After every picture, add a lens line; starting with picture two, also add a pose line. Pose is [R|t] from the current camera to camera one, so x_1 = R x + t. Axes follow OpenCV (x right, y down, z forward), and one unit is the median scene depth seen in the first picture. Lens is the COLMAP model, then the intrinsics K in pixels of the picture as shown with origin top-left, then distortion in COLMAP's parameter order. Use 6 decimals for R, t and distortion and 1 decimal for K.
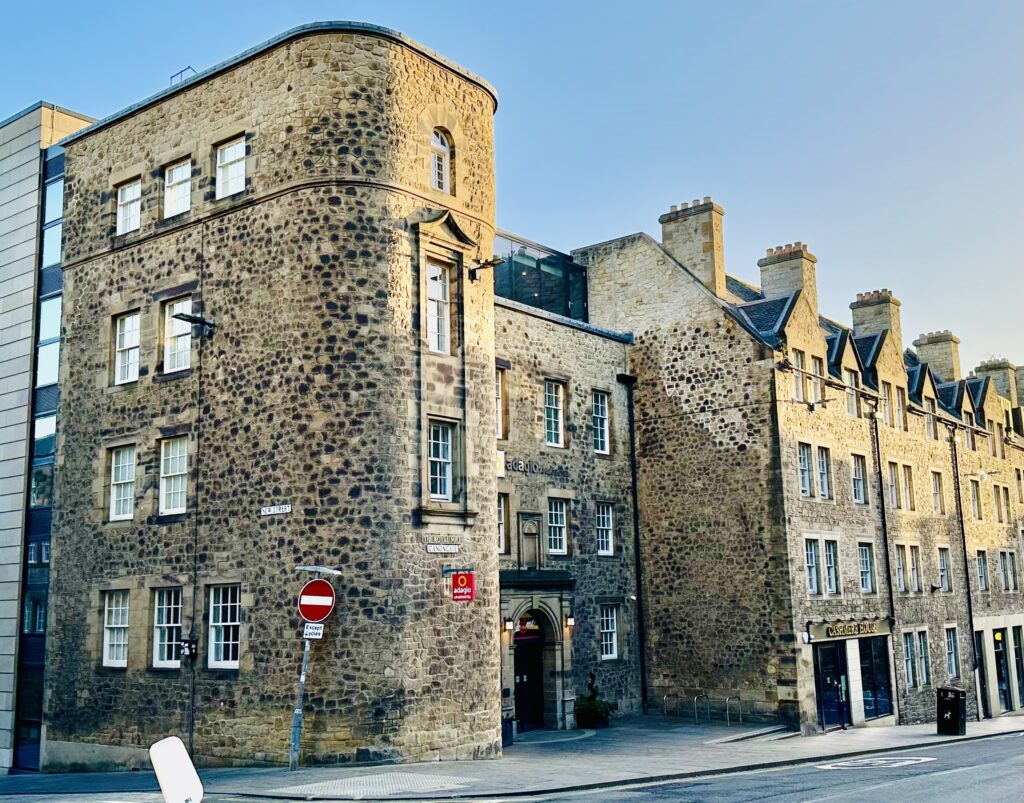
lens RADIAL K [[1090.0, 0, 512.0], [0, 1090.0, 401.5], [0, 0, 1]] dist [0.172637, -0.330083]
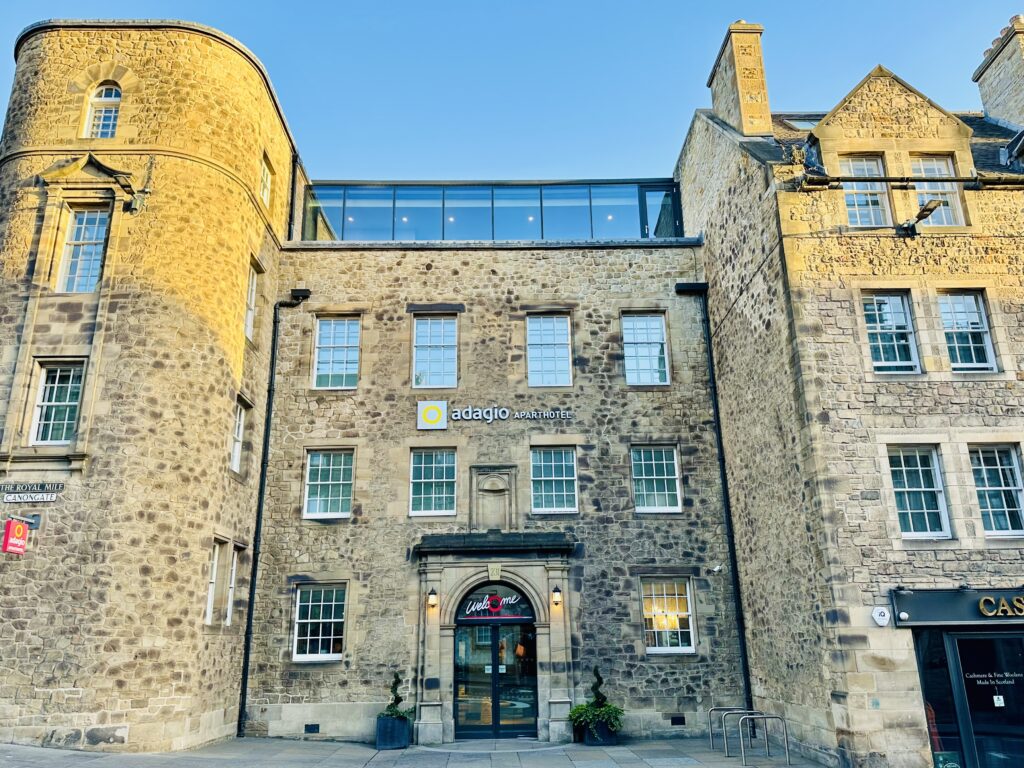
lens RADIAL K [[768.3, 0, 512.0], [0, 768.3, 384.0], [0, 0, 1]] dist [0.155698, -0.195875]
pose [[0.635099, -0.230363, -0.737280, 0.447557], [0.135004, 0.972906, -0.187691, 0.143154], [0.760541, 0.019666, 0.648992, 0.574823]]
